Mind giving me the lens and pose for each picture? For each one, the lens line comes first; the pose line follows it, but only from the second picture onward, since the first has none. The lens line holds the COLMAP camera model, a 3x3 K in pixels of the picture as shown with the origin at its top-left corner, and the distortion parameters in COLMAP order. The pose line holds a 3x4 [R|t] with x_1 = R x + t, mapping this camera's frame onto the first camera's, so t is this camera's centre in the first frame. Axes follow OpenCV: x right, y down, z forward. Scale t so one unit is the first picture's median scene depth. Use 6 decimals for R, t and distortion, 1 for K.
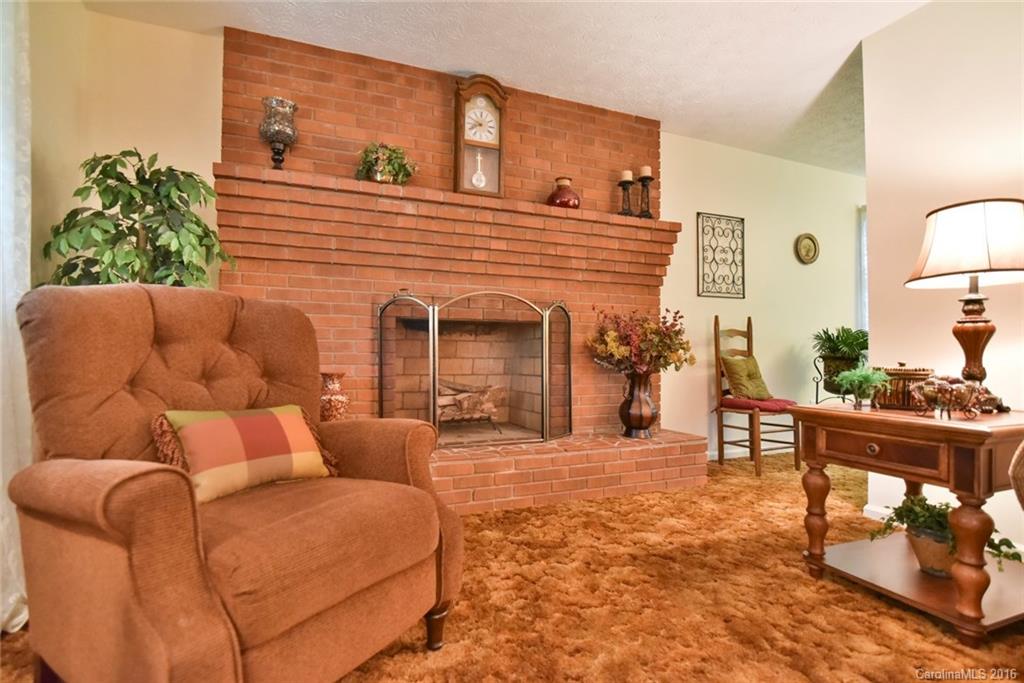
lens RADIAL K [[471.9, 0, 509.7], [0, 471.9, 346.3], [0, 0, 1]] dist [-0.018904, 0.000379]
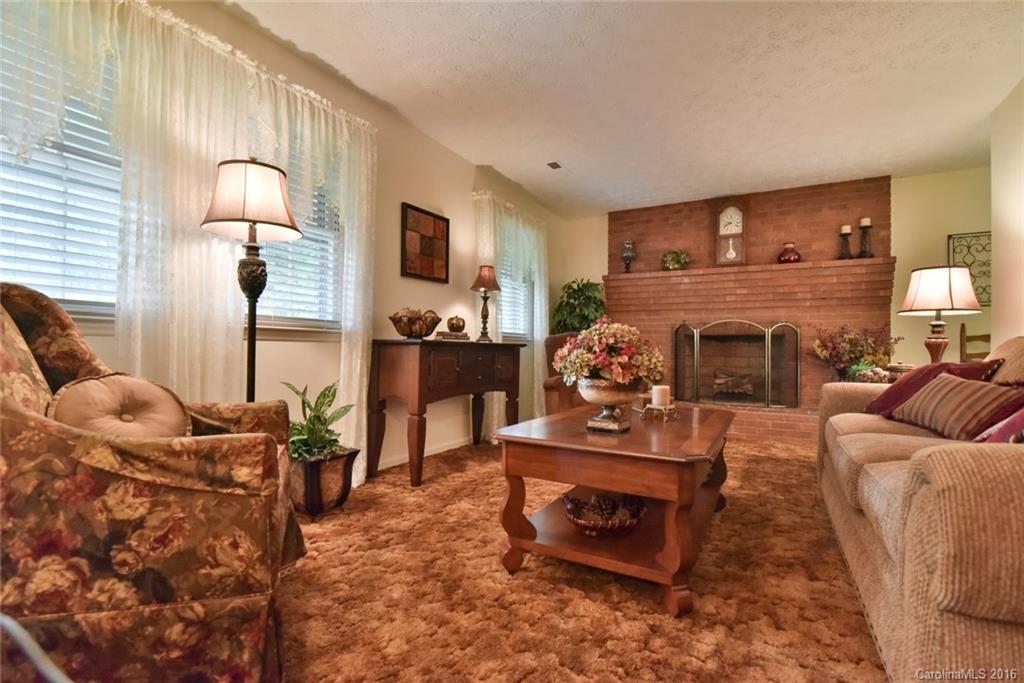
lens RADIAL K [[471.9, 0, 512.7], [0, 471.9, 346.3], [0, 0, 1]] dist [-0.018904, 0.000379]
pose [[0.622047, -0.001638, -0.782978, 0.803947], [0.003173, 0.999995, 0.000429, -0.017000], [0.782973, -0.002751, 0.622049, -0.726859]]
